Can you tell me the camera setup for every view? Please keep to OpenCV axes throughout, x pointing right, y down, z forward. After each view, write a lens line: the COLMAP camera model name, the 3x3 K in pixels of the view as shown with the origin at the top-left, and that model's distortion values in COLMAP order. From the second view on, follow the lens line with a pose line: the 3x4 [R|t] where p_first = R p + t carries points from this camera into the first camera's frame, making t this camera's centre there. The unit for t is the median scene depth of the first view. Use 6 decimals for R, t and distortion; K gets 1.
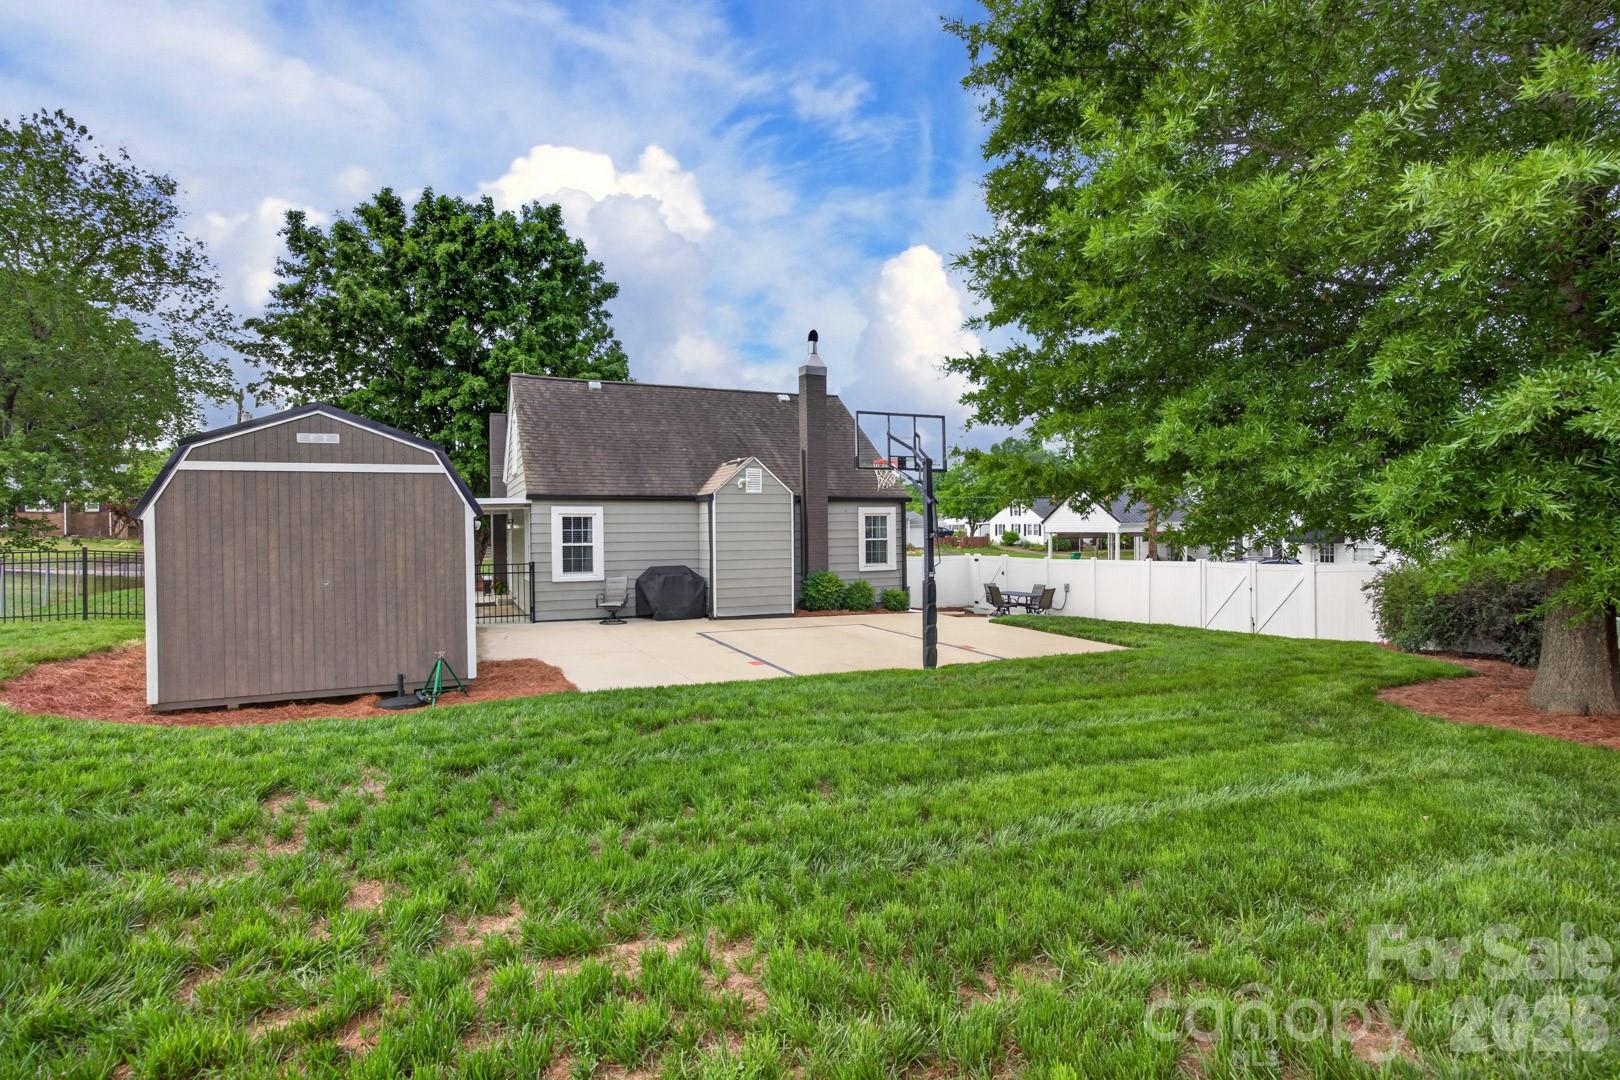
lens RADIAL K [[787.3, 0, 814.7], [0, 787.3, 535.0], [0, 0, 1]] dist [-0.022521, 0.000550]
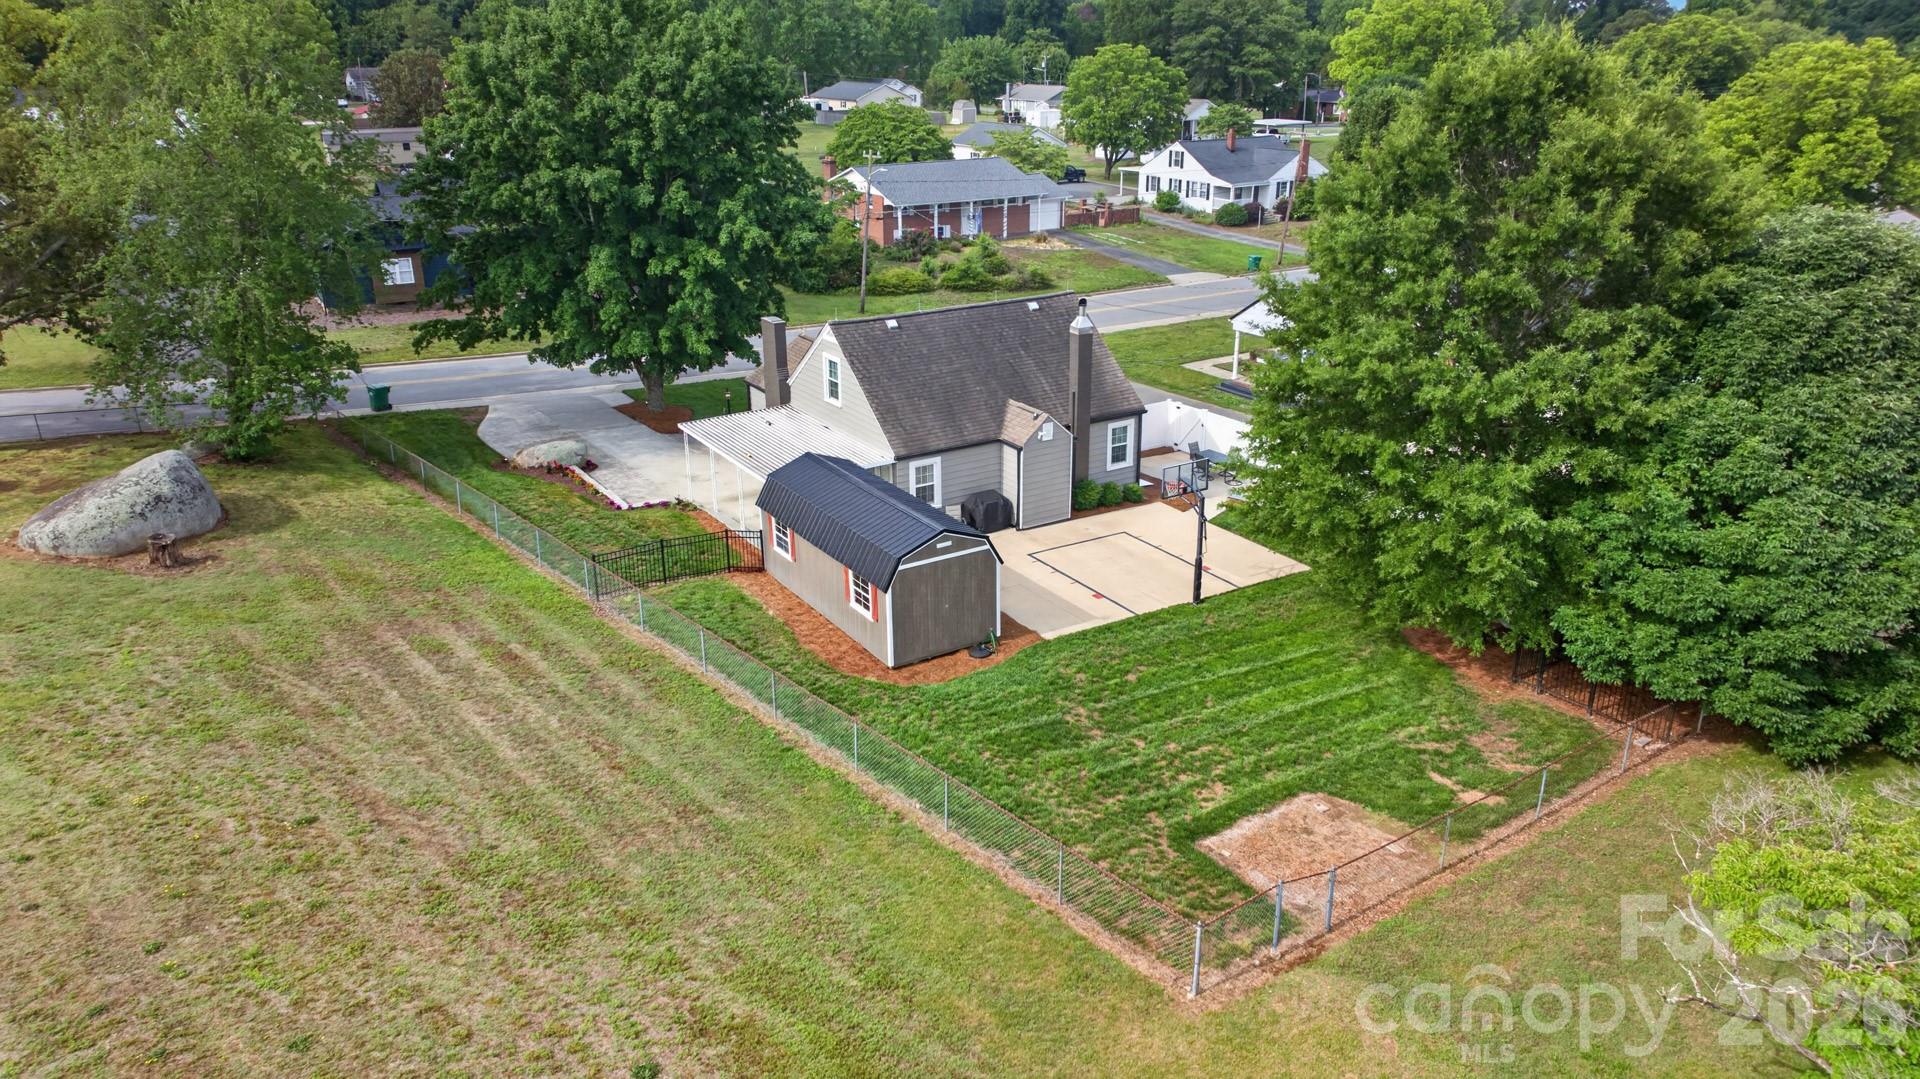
lens RADIAL K [[1322.9, 0, 959.0], [0, 1322.9, 532.8], [0, 0, 1]] dist [0.012434, 0.015445]
pose [[0.992619, -0.043340, 0.113265, -0.455361], [0.001243, 0.937549, 0.347851, -0.643327], [-0.121267, -0.345142, 0.930683, -1.079812]]
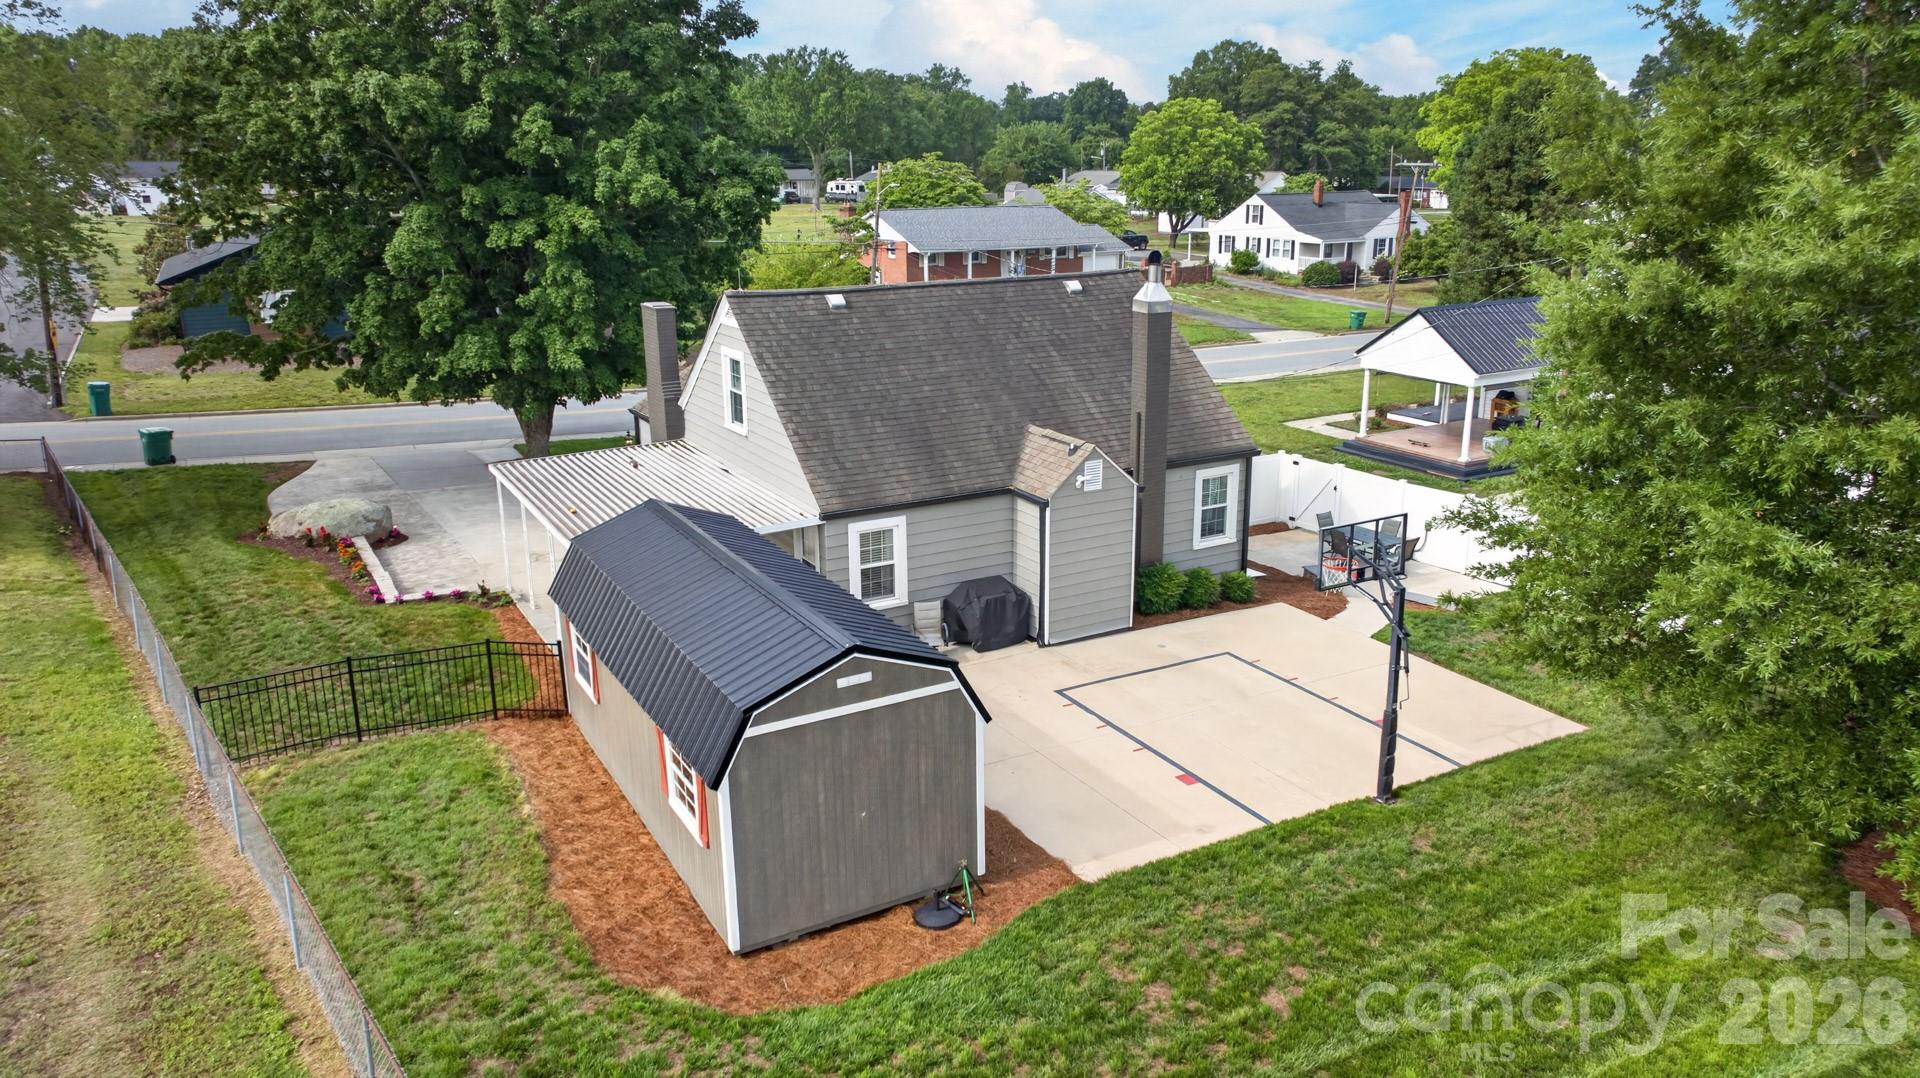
lens RADIAL K [[1322.9, 0, 969.1], [0, 1322.9, 525.2], [0, 0, 1]] dist [0.012434, 0.015445]
pose [[0.996539, -0.021810, 0.080212, -0.281389], [-0.000028, 0.964878, 0.262698, -0.336265], [-0.083124, -0.261791, 0.961538, -0.248243]]
